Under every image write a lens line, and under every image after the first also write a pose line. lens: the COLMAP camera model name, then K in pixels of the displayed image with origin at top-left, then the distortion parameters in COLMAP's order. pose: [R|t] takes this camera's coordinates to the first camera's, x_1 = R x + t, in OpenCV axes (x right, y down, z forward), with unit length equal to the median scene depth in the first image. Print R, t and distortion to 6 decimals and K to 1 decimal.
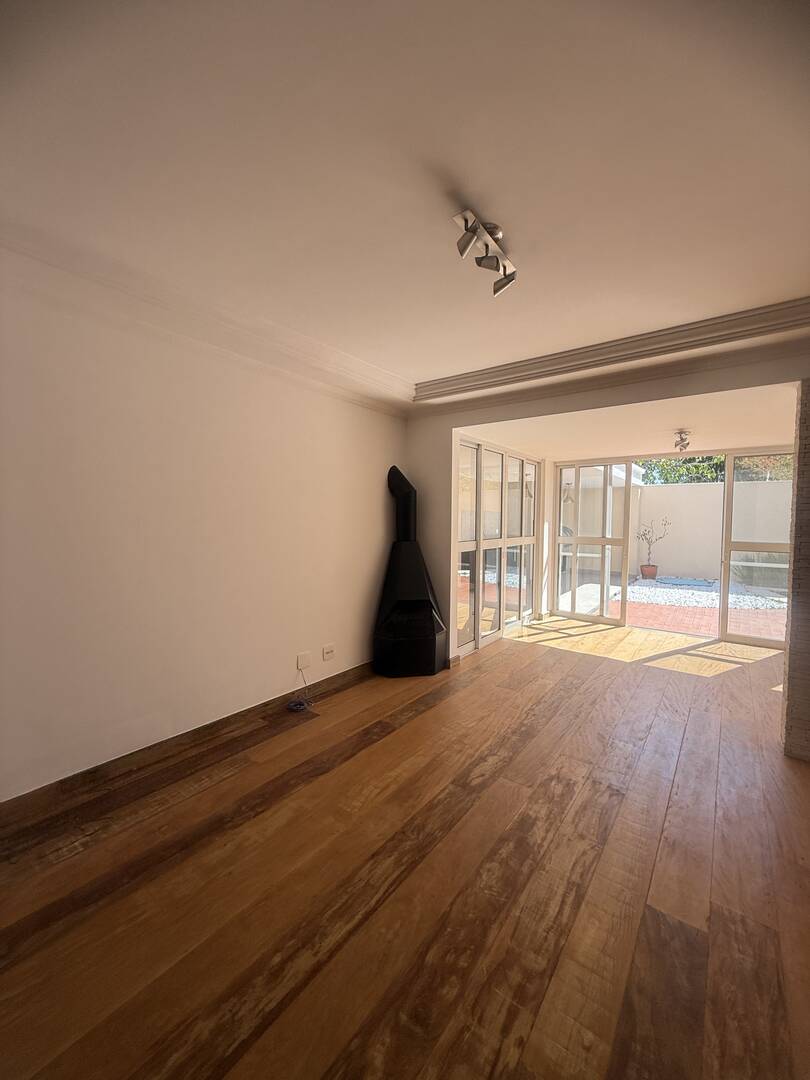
lens RADIAL K [[431.5, 0, 406.0], [0, 431.5, 536.1], [0, 0, 1]] dist [0.000306, 0.000232]
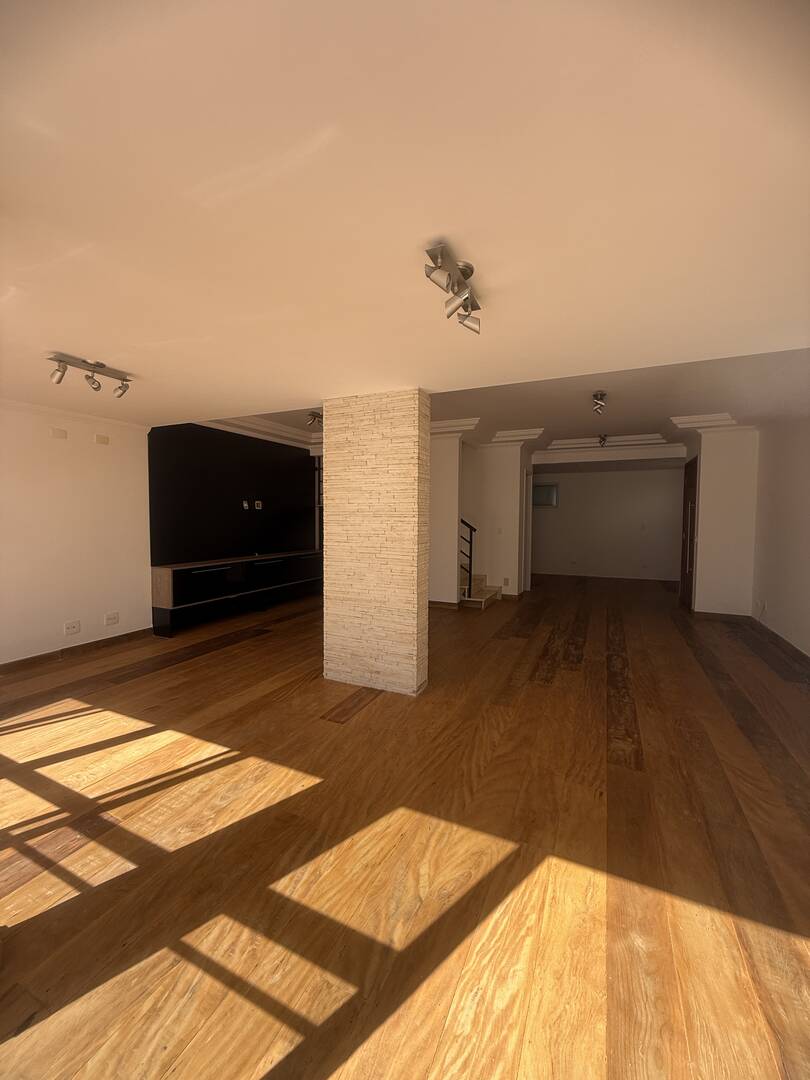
lens RADIAL K [[431.5, 0, 406.0], [0, 431.5, 536.1], [0, 0, 1]] dist [0.000306, 0.000232]
pose [[-0.980185, -0.002568, -0.198065, 1.054249], [-0.020700, 0.995769, 0.089531, -0.047982], [0.196997, 0.091857, -0.976091, 1.957334]]
